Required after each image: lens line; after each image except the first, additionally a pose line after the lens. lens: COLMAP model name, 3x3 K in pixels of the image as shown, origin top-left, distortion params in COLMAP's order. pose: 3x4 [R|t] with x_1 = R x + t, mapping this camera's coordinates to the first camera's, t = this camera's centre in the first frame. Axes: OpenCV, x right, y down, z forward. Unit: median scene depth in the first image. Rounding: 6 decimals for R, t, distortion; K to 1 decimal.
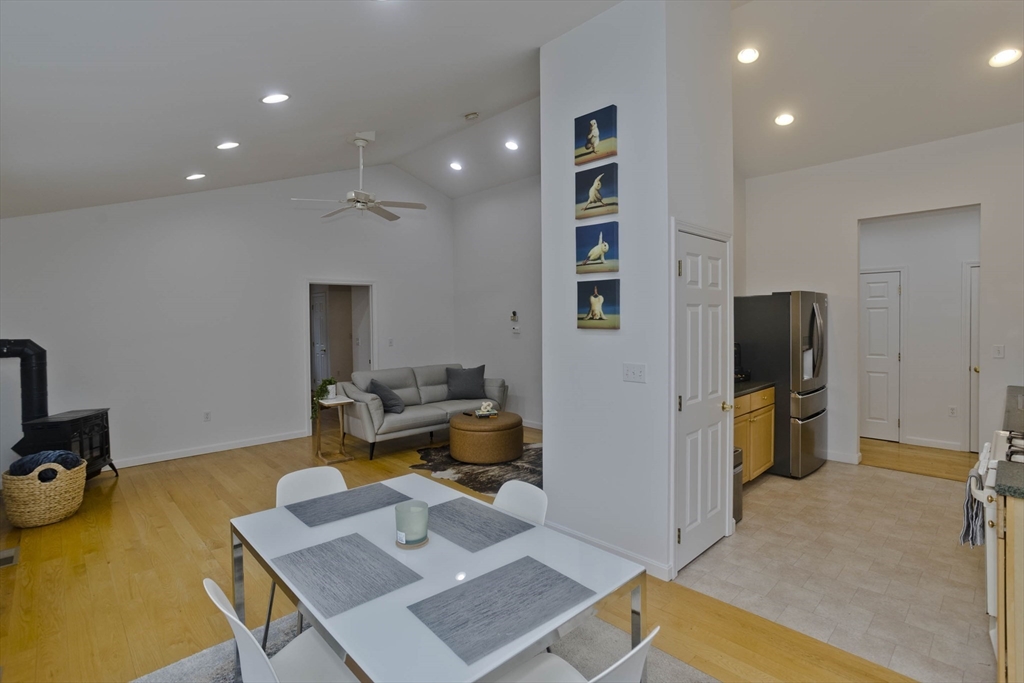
lens RADIAL K [[492.8, 0, 516.8], [0, 492.8, 325.6], [0, 0, 1]] dist [-0.048711, 0.028032]
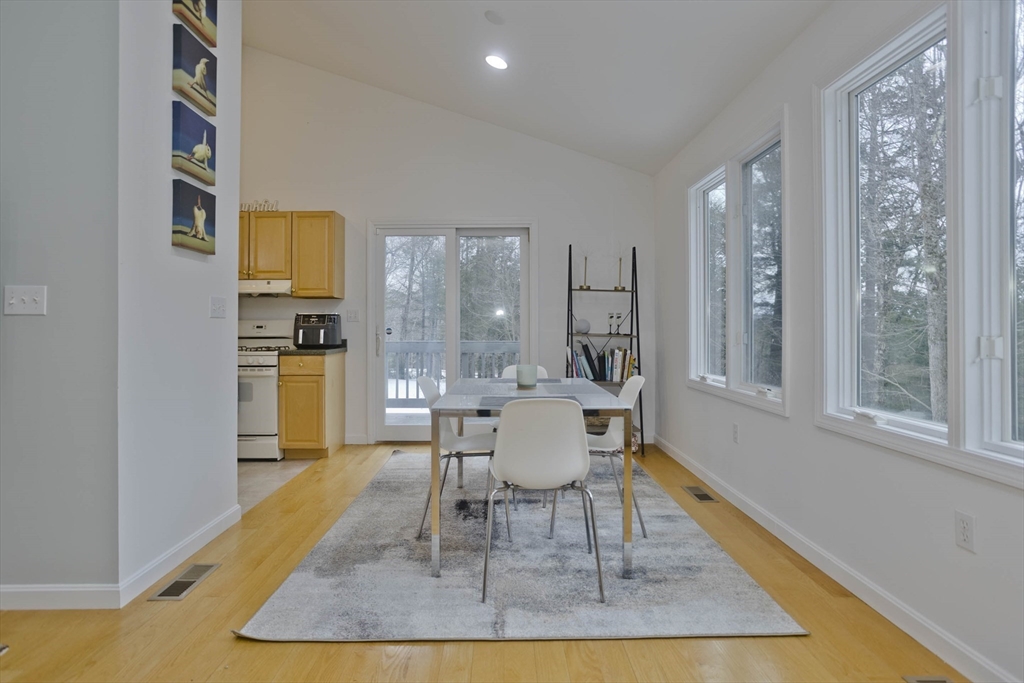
lens RADIAL K [[546.6, 0, 500.1], [0, 546.6, 324.2], [0, 0, 1]] dist [-0.052224, 0.035587]
pose [[-0.714508, 0.019117, 0.699366, -0.506729], [0.023467, 0.999719, -0.003351, 0.089973], [-0.699233, 0.014018, -0.714756, 0.852510]]
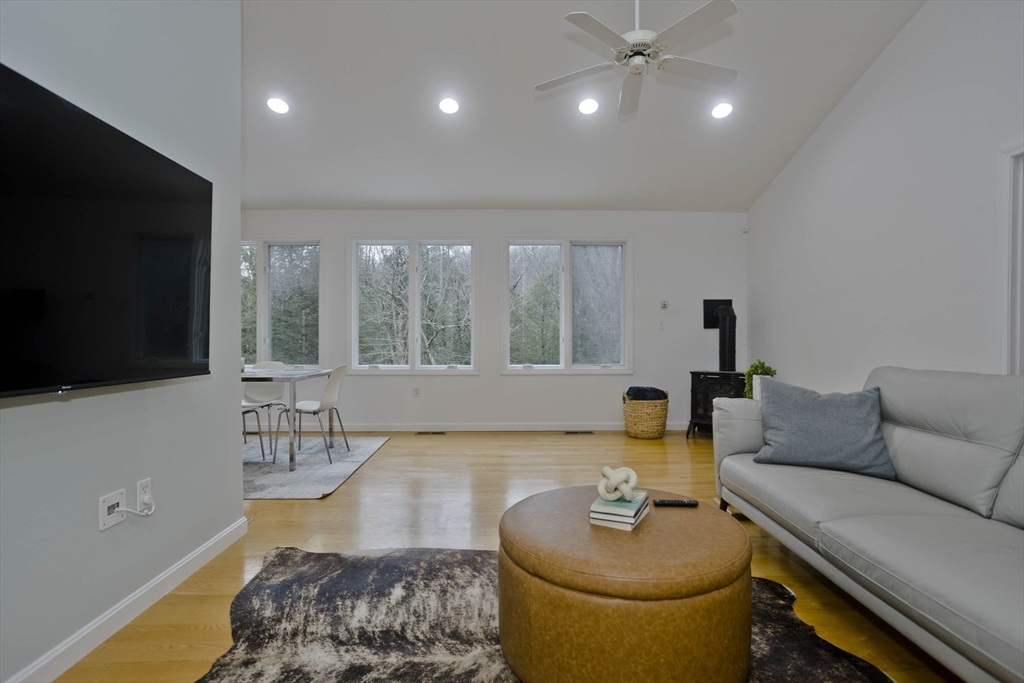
lens RADIAL K [[498.2, 0, 512.0], [0, 498.2, 325.1], [0, 0, 1]] dist [-0.050562, 0.030219]
pose [[-0.683365, -0.006723, -0.730046, 0.244237], [-0.002720, 0.999974, -0.006662, 0.081385], [0.730072, -0.002566, -0.683365, 1.370018]]
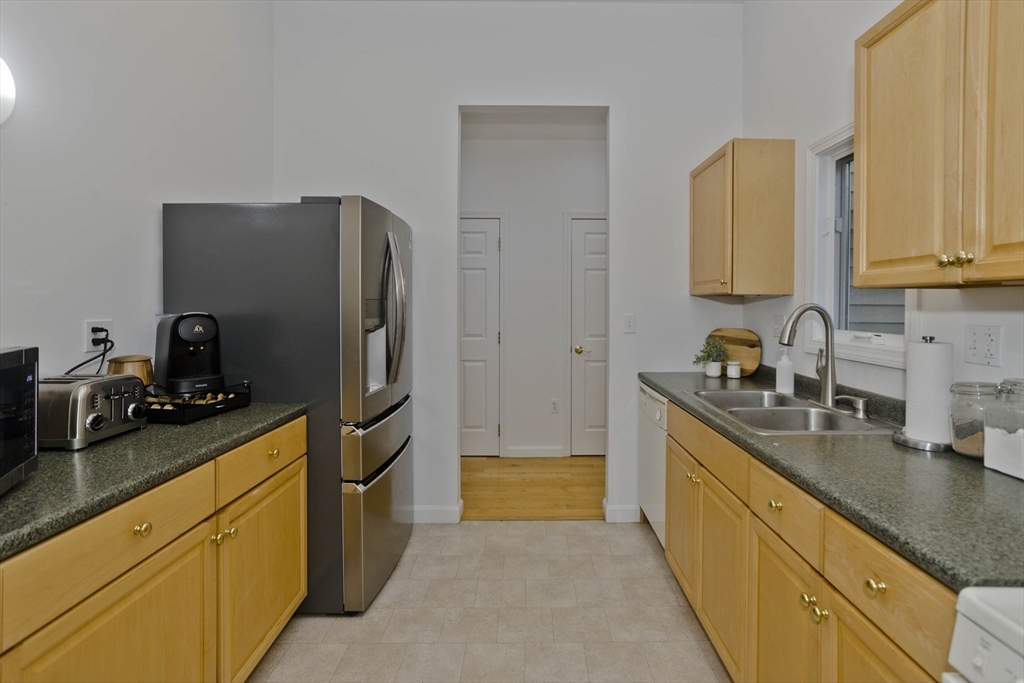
lens RADIAL K [[508.3, 0, 534.3], [0, 508.3, 307.6], [0, 0, 1]] dist [-0.054651, 0.038618]
pose [[0.687038, 0.007028, 0.726587, 0.345798], [0.000640, 0.999947, -0.010277, 0.034867], [-0.726621, 0.007526, 0.686997, 0.548945]]
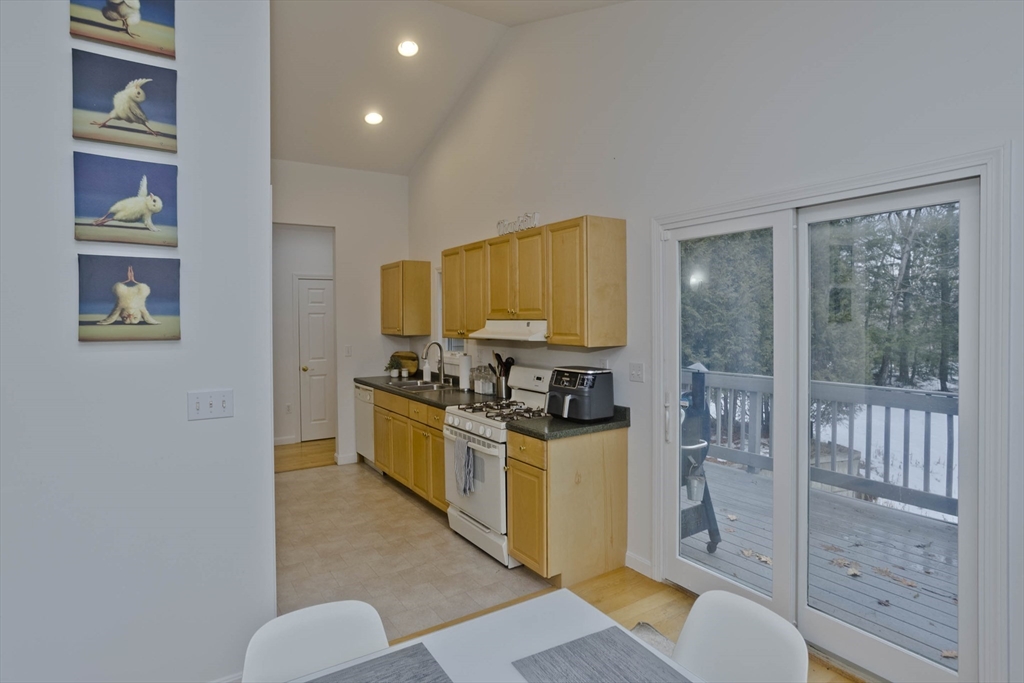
lens RADIAL K [[548.6, 0, 514.6], [0, 548.6, 326.2], [0, 0, 1]] dist [-0.058212, 0.038121]
pose [[0.193612, -0.005401, 0.981063, -0.248029], [0.021079, 0.999777, 0.001344, -0.001000], [-0.980852, 0.020419, 0.193683, 0.292571]]
